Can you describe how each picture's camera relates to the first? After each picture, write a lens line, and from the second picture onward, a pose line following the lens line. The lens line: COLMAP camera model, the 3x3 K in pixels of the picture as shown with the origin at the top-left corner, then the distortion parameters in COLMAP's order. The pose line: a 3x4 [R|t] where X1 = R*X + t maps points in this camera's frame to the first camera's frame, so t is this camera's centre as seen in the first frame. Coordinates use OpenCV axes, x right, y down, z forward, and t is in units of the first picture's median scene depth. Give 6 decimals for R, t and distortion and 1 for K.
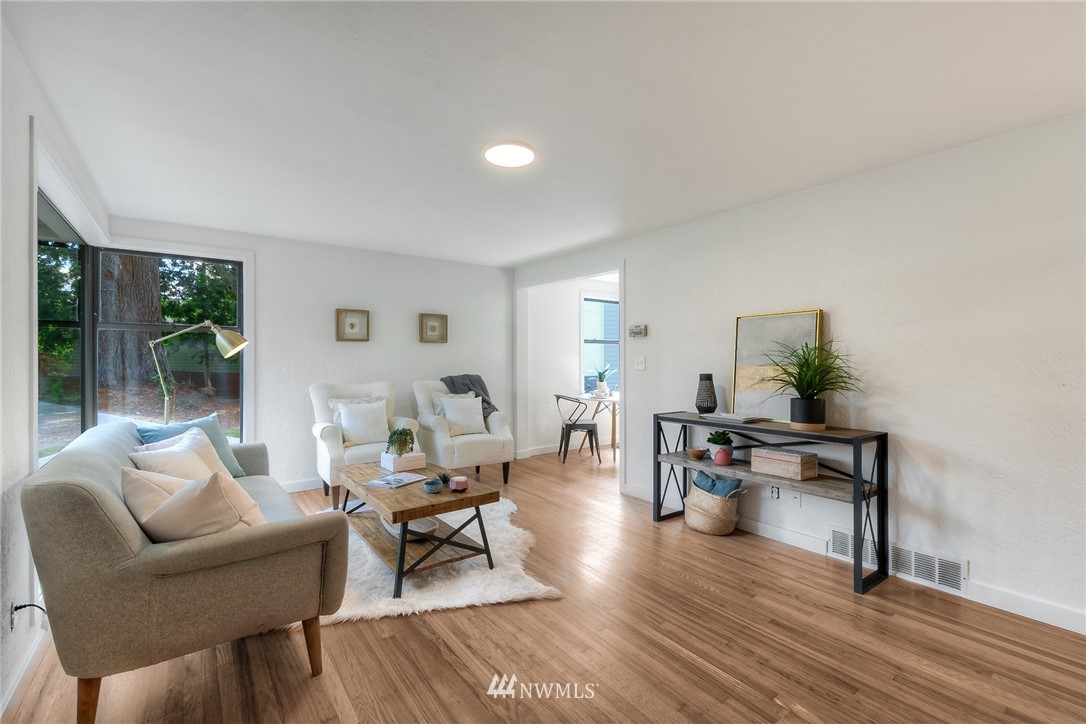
lens RADIAL K [[472.7, 0, 542.2], [0, 472.7, 360.8], [0, 0, 1]] dist [-0.002239, -0.000354]
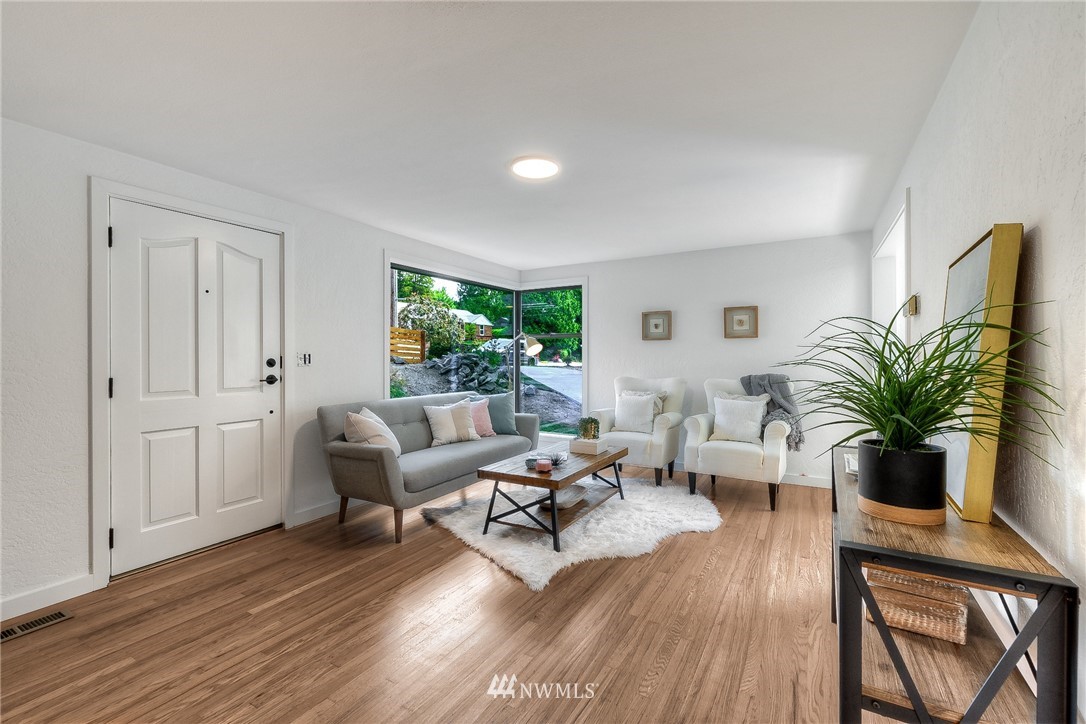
lens RADIAL K [[472.7, 0, 541.2], [0, 472.7, 359.1], [0, 0, 1]] dist [-0.002239, -0.000354]
pose [[0.388688, 0.002450, -0.921366, 0.513681], [0.000106, 0.999996, 0.002703, -0.000173], [0.921369, -0.001148, 0.388687, 0.324821]]
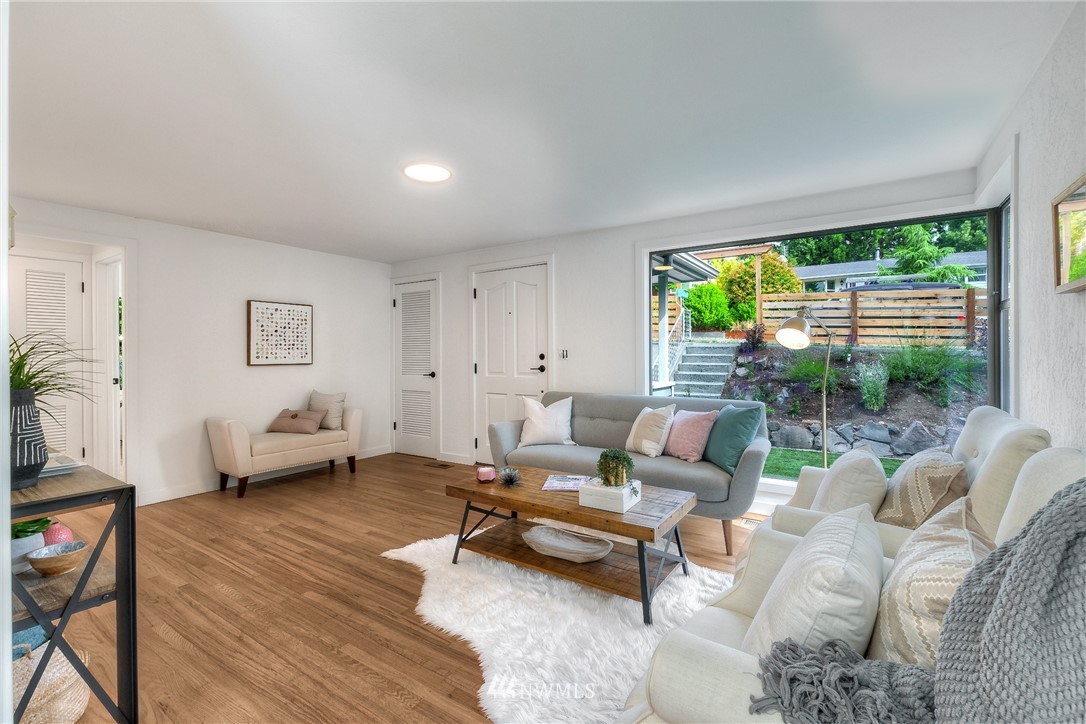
lens RADIAL K [[472.7, 0, 542.0], [0, 472.7, 357.6], [0, 0, 1]] dist [-0.002239, -0.000354]
pose [[-0.946328, 0.005284, -0.323165, 0.022926], [0.003499, 0.999975, 0.006103, 0.003130], [0.323190, 0.004645, -0.946323, 1.176557]]
